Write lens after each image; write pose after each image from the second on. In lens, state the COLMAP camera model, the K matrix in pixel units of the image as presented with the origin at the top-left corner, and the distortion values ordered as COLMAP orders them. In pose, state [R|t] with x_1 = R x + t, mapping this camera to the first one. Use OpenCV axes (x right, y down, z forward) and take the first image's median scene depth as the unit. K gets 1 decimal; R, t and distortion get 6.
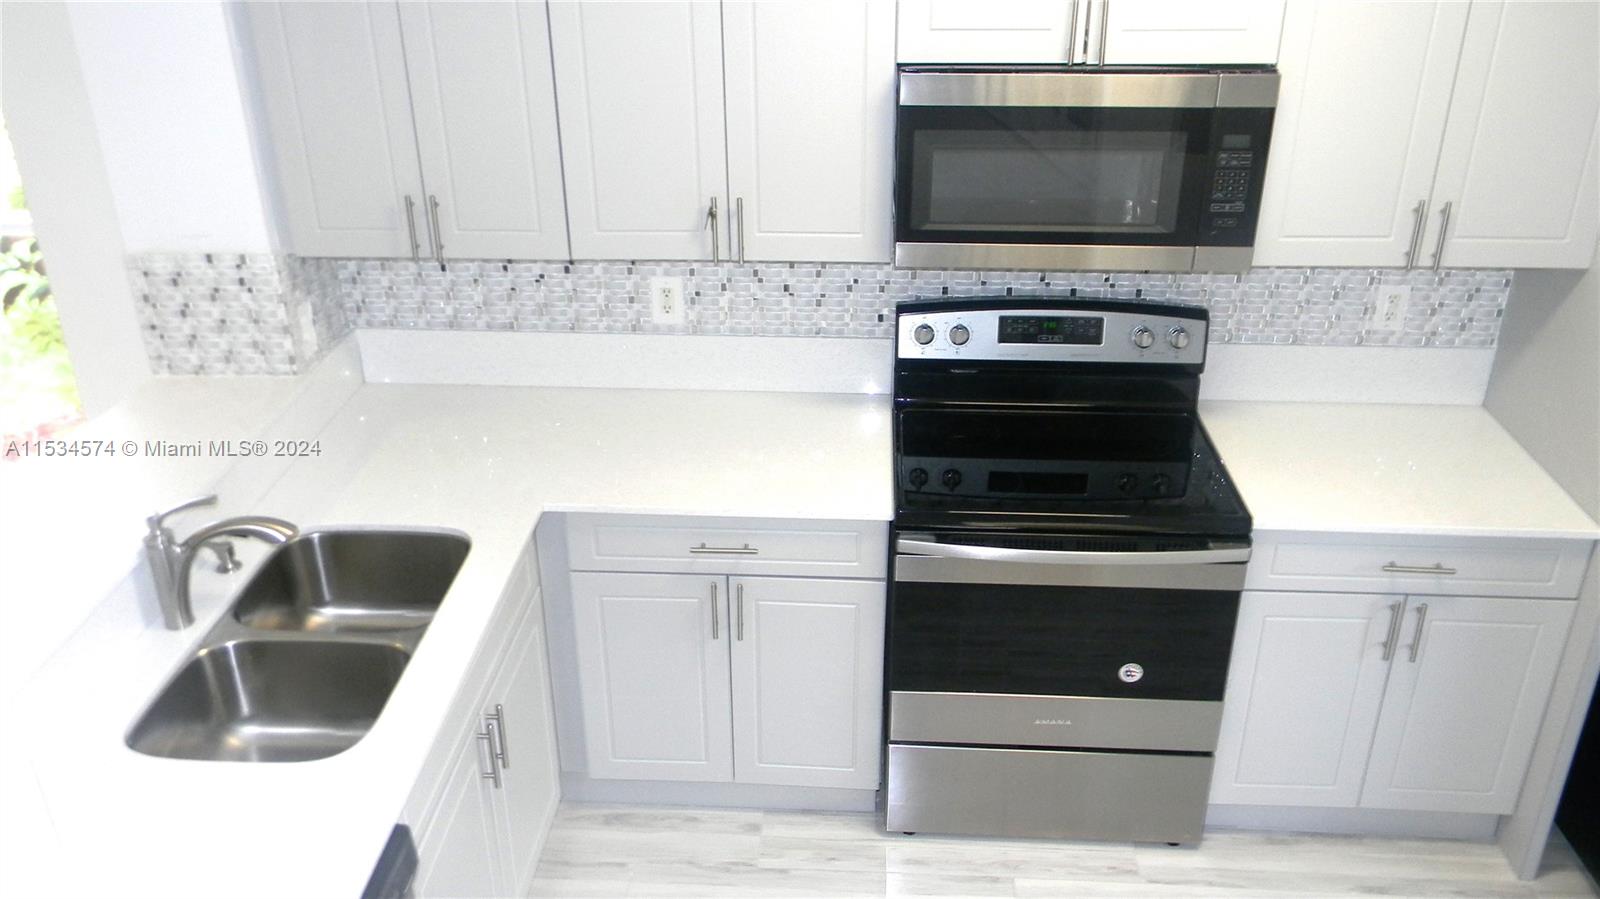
lens RADIAL K [[1288.2, 0, 790.6], [0, 1288.2, 446.8], [0, 0, 1]] dist [0.008079, -0.019492]
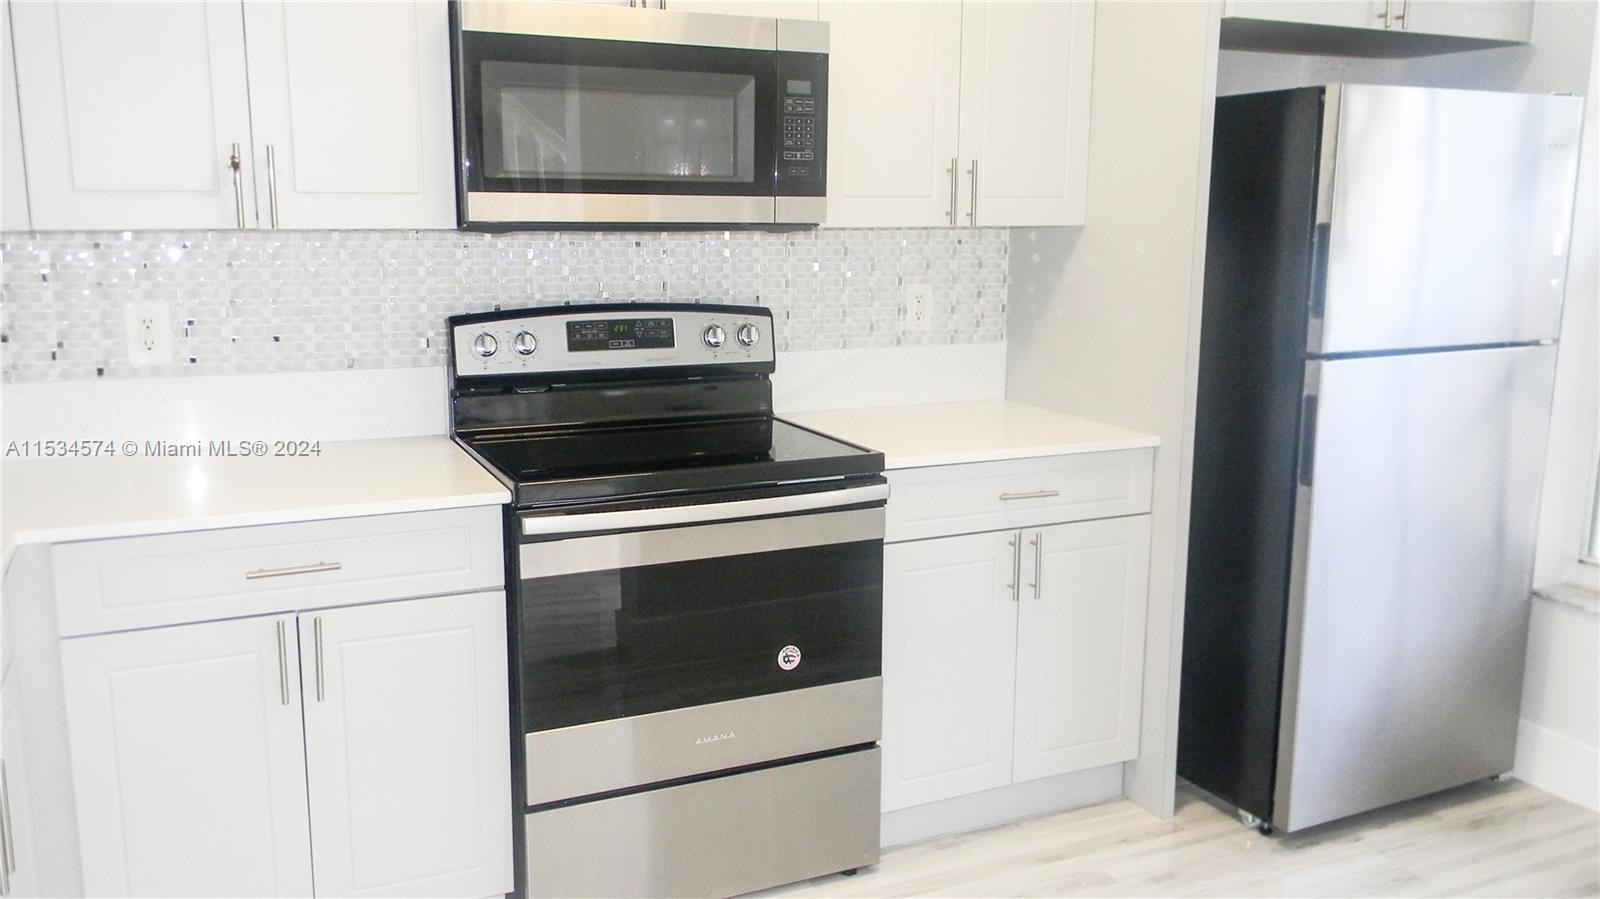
lens RADIAL K [[1288.2, 0, 786.0], [0, 1288.2, 452.2], [0, 0, 1]] dist [0.008079, -0.019492]
pose [[0.878274, -0.073926, 0.472408, -0.137451], [0.197213, 0.956034, -0.217041, 0.214457], [-0.435593, 0.283786, 0.854239, 0.182428]]
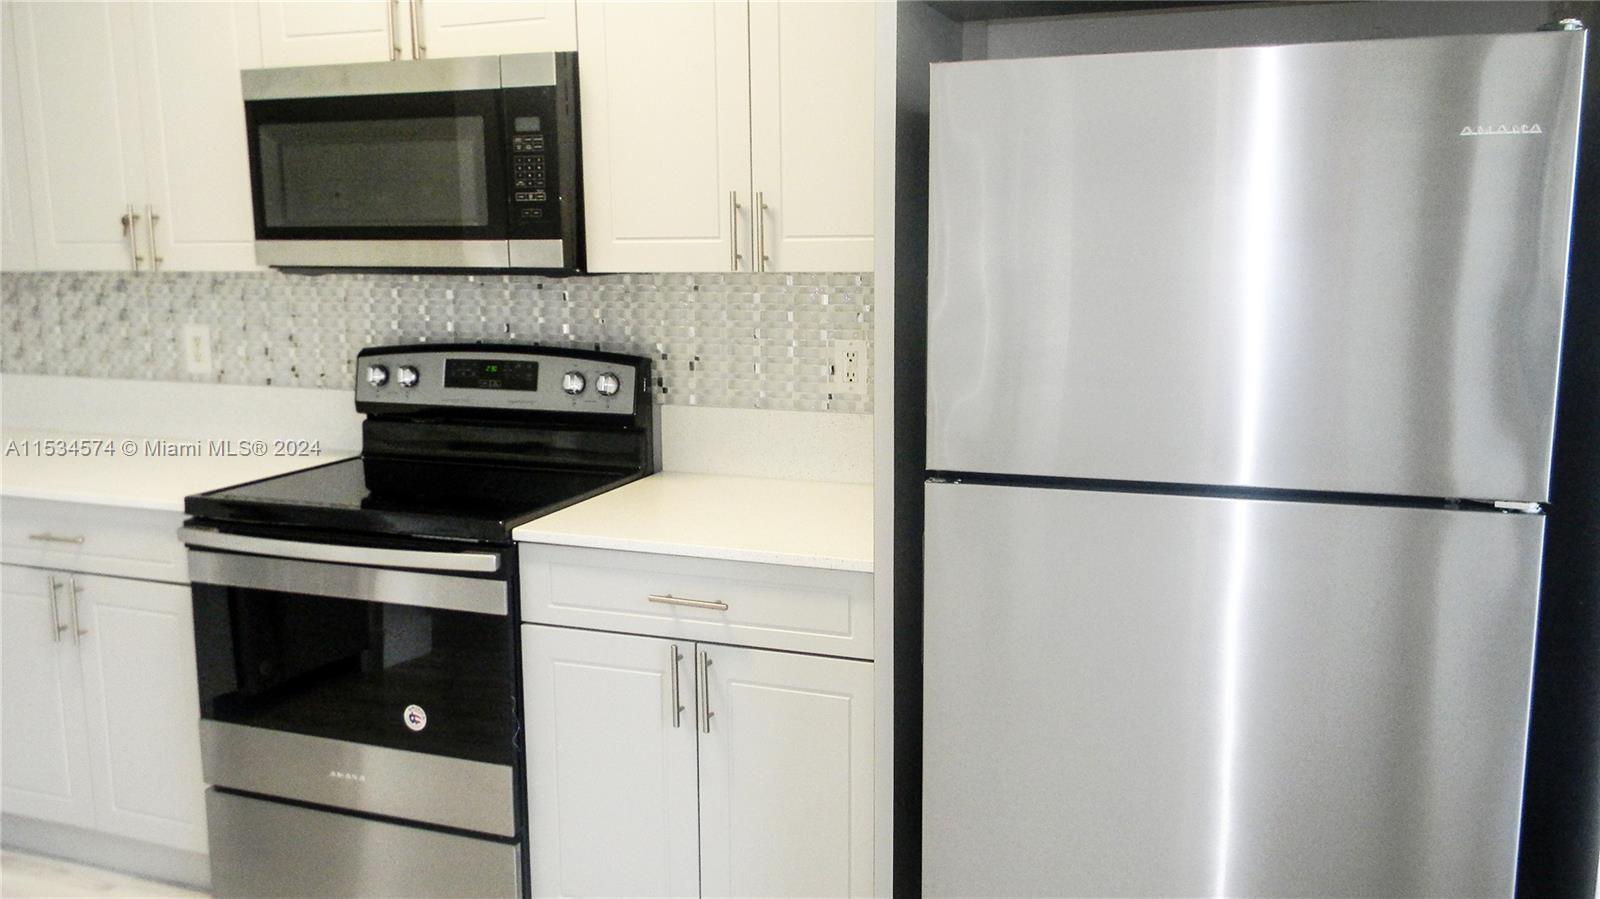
lens RADIAL K [[1288.2, 0, 787.9], [0, 1288.2, 444.7], [0, 0, 1]] dist [0.008079, -0.019492]
pose [[0.959973, 0.049731, -0.275644, 0.673980], [-0.127701, 0.953589, -0.272692, 0.188589], [0.249289, 0.296977, 0.921770, 0.198530]]
